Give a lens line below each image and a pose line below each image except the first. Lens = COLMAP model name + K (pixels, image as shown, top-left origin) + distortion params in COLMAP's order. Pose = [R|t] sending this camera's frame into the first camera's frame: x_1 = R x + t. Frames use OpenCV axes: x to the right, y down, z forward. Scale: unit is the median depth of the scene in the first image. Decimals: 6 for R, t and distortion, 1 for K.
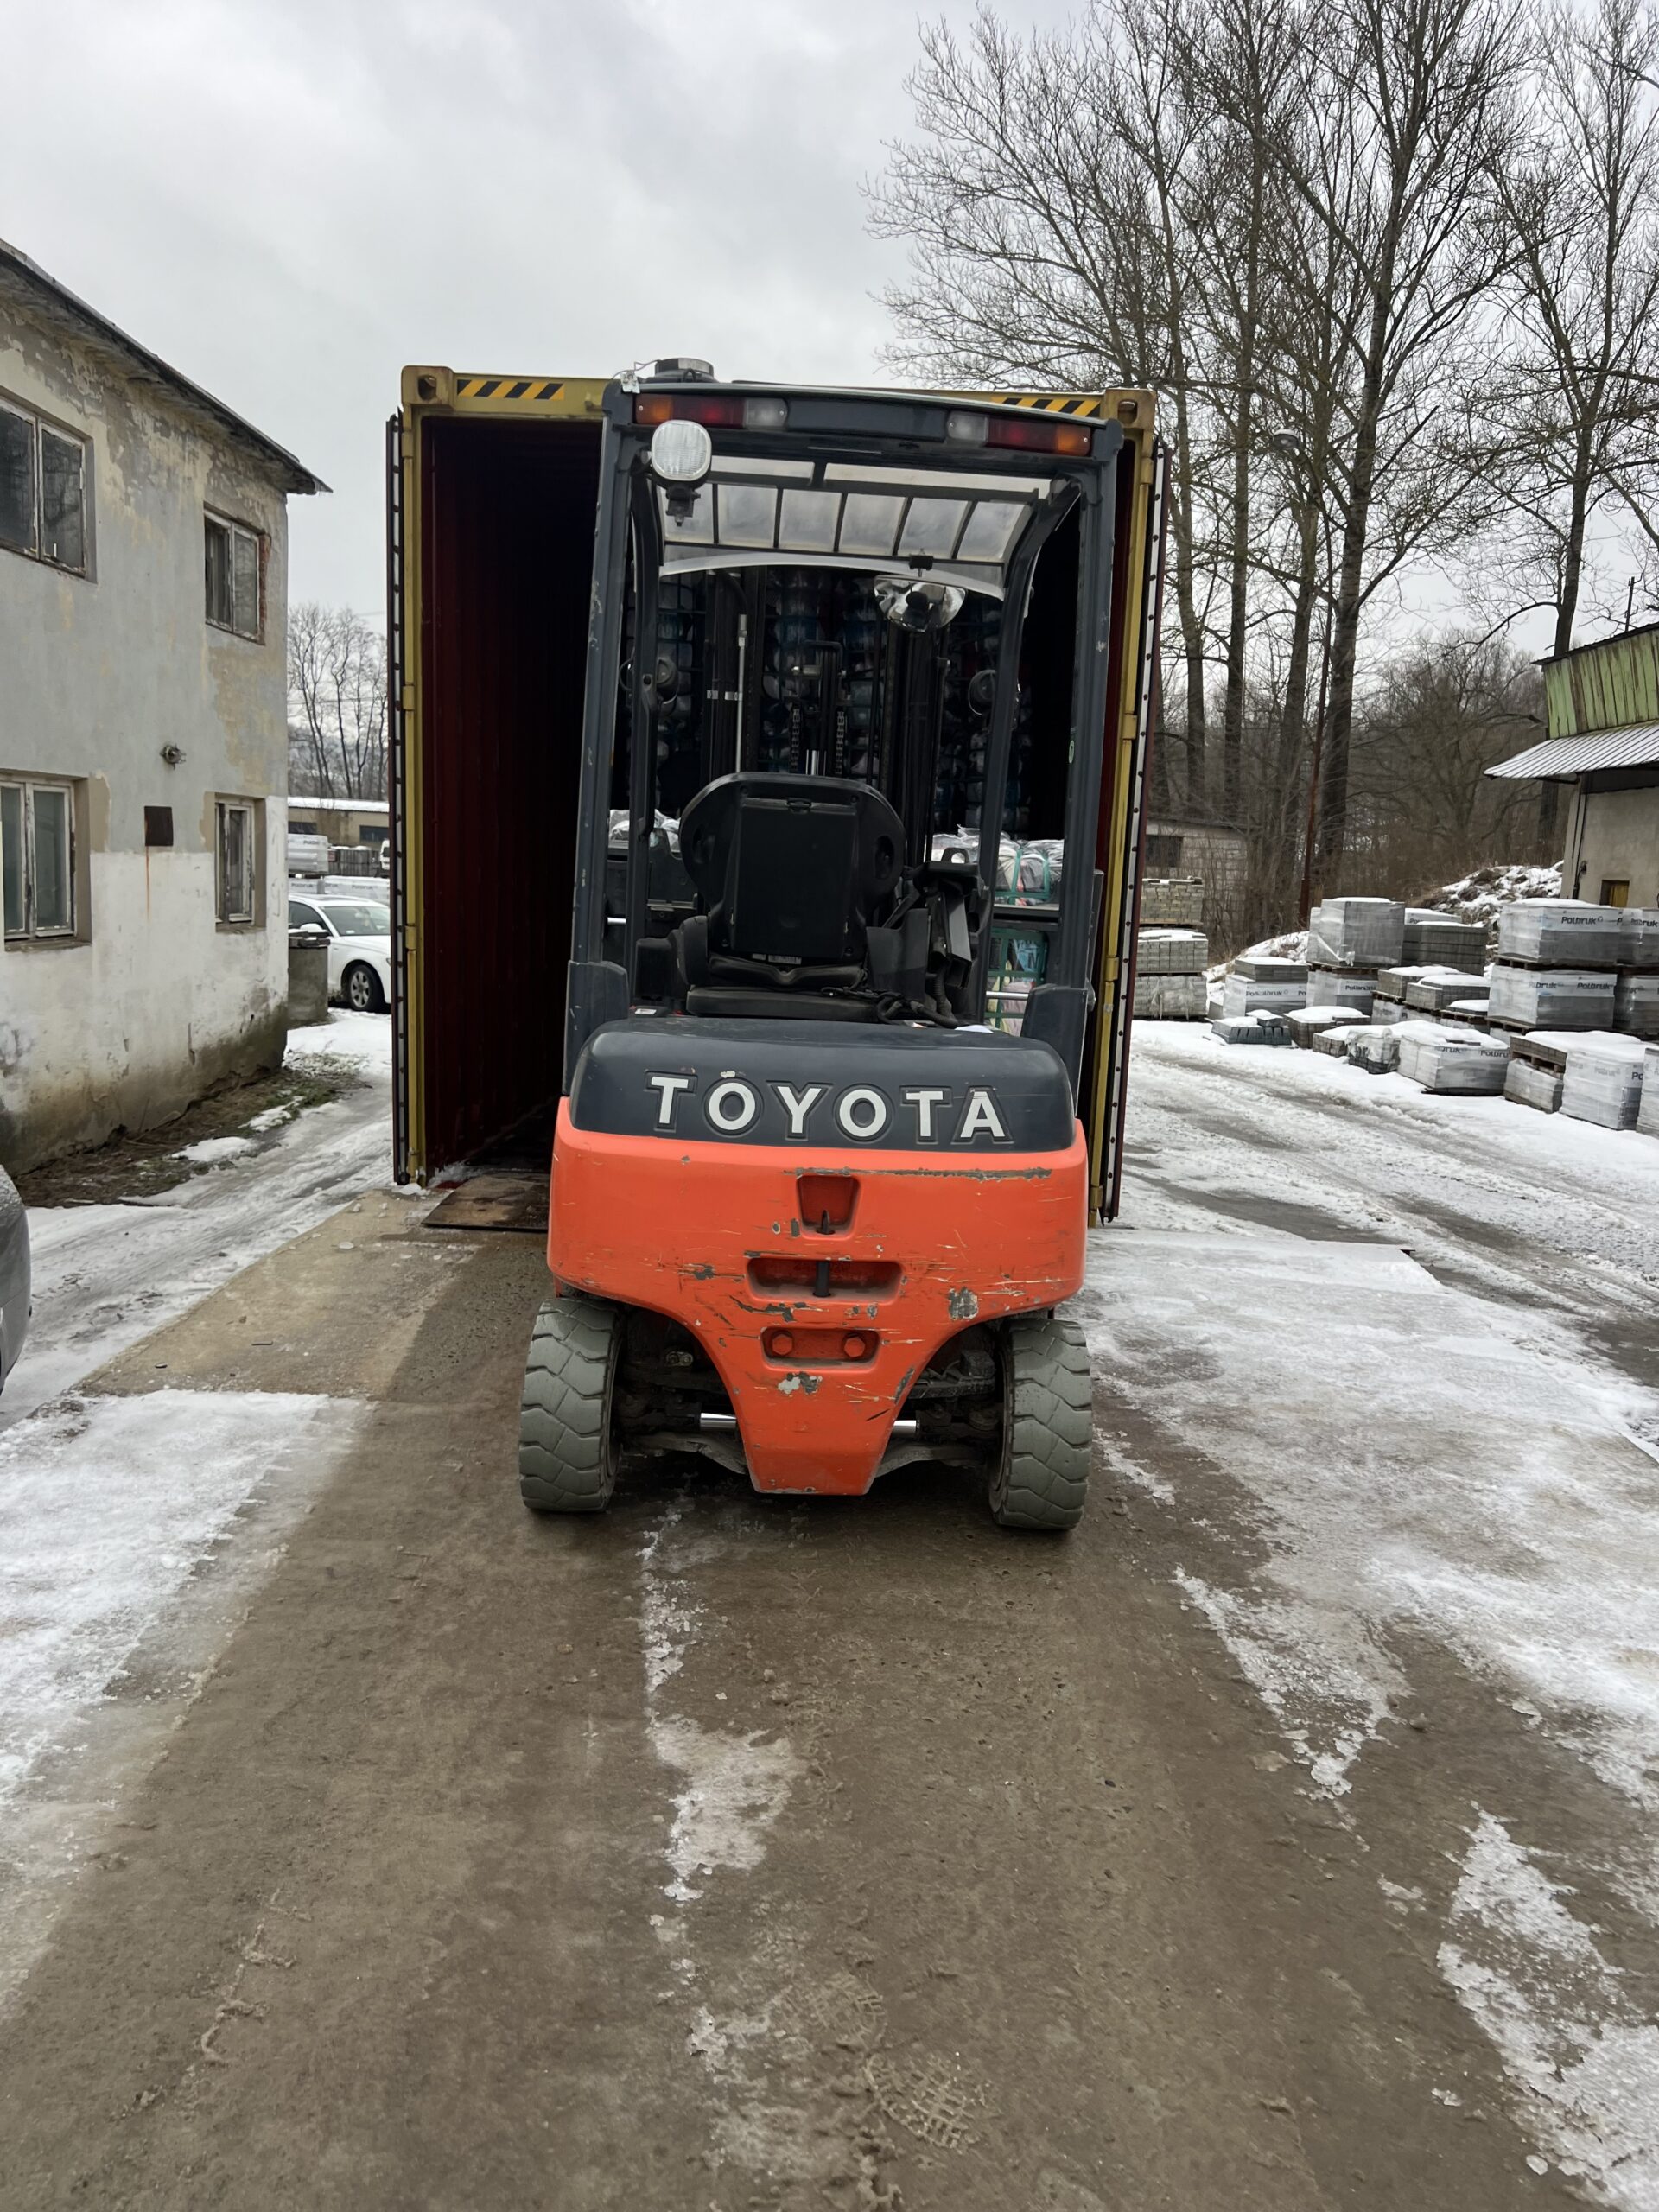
lens RADIAL K [[1660.6, 0, 829.5], [0, 1660.6, 1106.0], [0, 0, 1]] dist [0.075085, -0.080824]
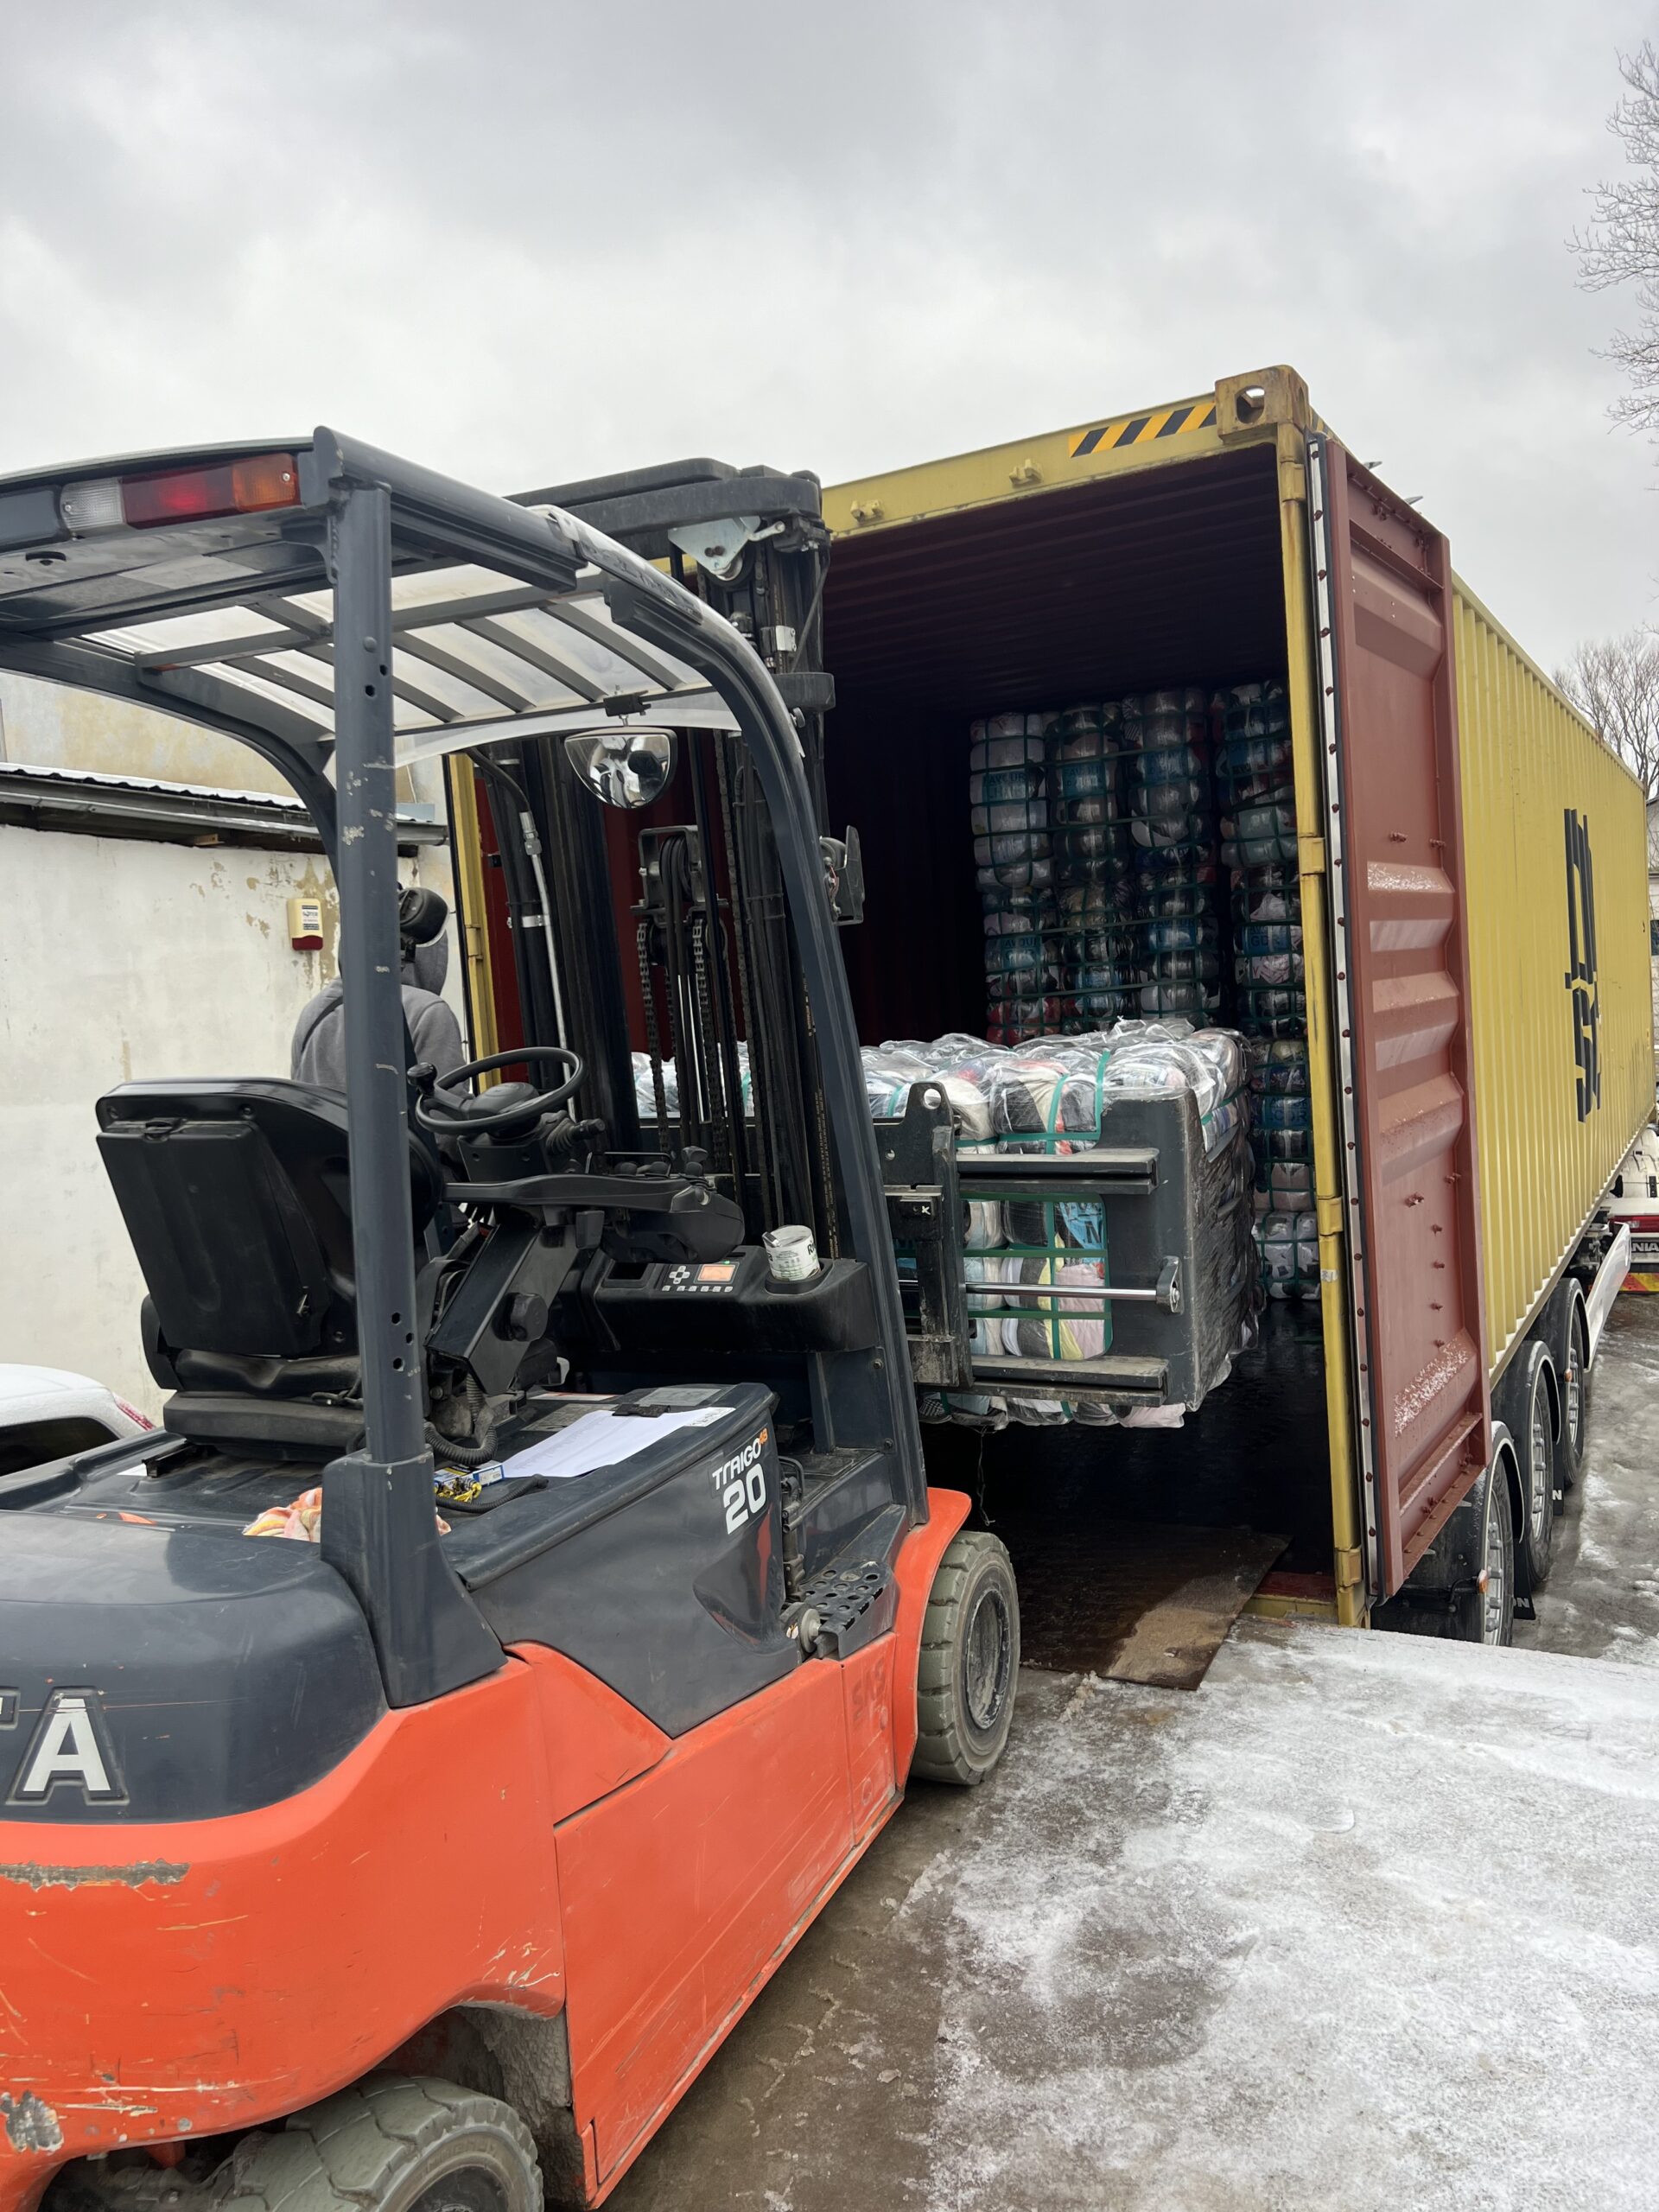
lens RADIAL K [[1660.6, 0, 829.5], [0, 1660.6, 1106.0], [0, 0, 1]] dist [0.075085, -0.080824]
pose [[0.893328, -0.075139, -0.443079, 0.349511], [0.036720, 0.994831, -0.094672, -0.085526], [0.447902, 0.068303, 0.891470, 0.389687]]
